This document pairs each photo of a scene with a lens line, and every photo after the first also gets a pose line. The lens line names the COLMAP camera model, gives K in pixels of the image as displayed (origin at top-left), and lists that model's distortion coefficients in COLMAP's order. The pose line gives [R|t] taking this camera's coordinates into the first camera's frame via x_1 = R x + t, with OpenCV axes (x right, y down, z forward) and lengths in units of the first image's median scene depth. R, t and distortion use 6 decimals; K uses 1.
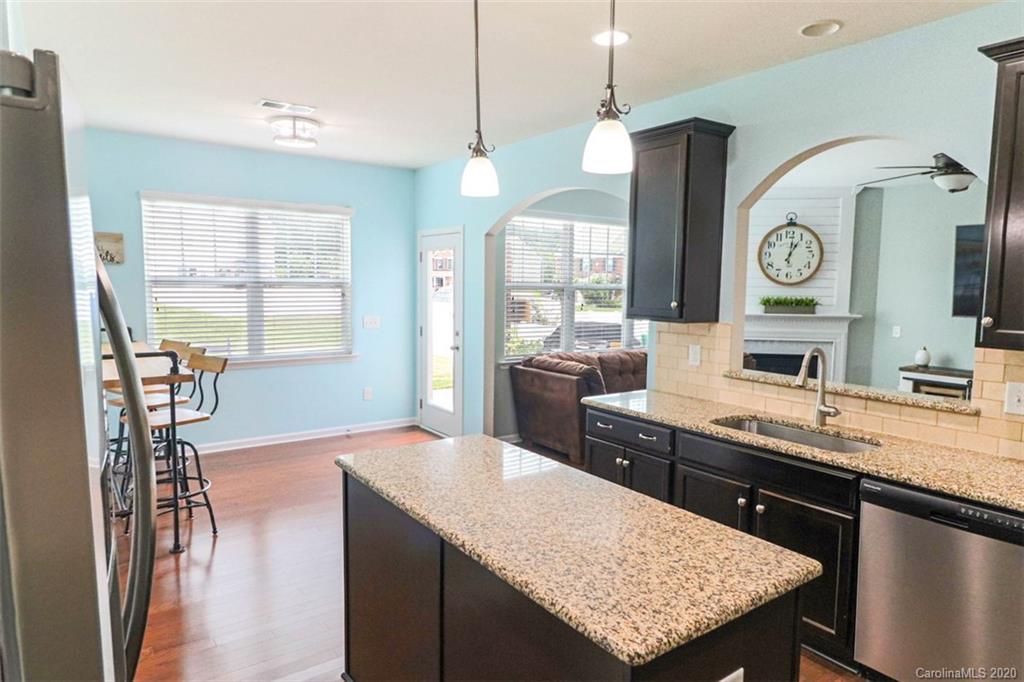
lens RADIAL K [[621.8, 0, 515.6], [0, 621.8, 343.1], [0, 0, 1]] dist [0.008060, -0.006184]
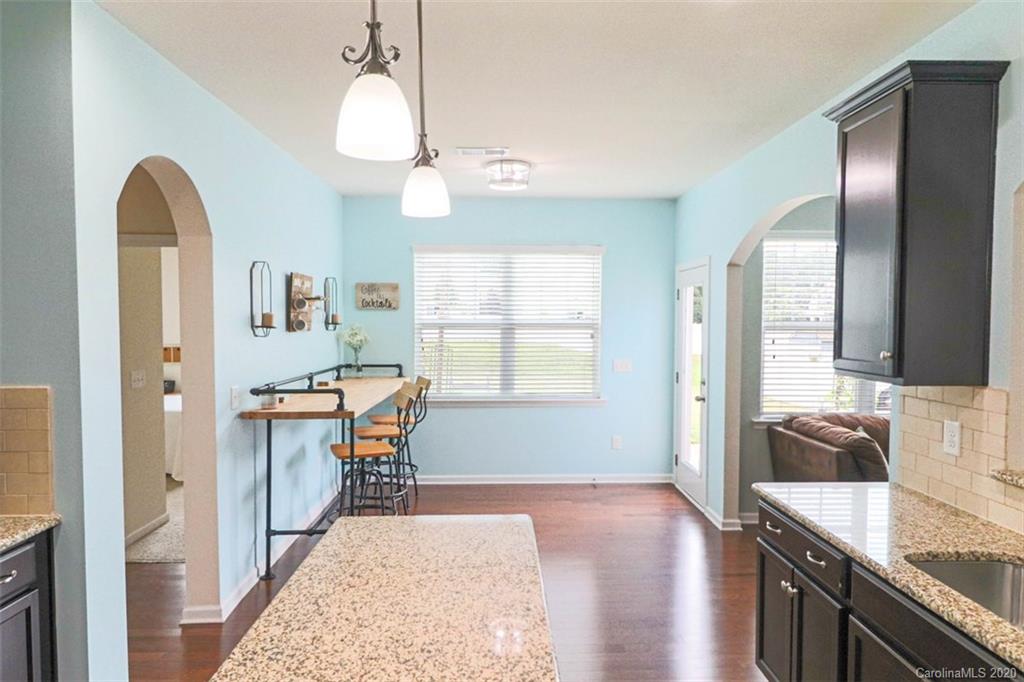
lens RADIAL K [[621.8, 0, 513.9], [0, 621.8, 341.4], [0, 0, 1]] dist [0.008060, -0.006184]
pose [[0.831385, 0.008365, -0.555633, 0.186399], [-0.045820, 0.997514, -0.053542, -0.015608], [0.553804, 0.069973, 0.829702, 0.163938]]
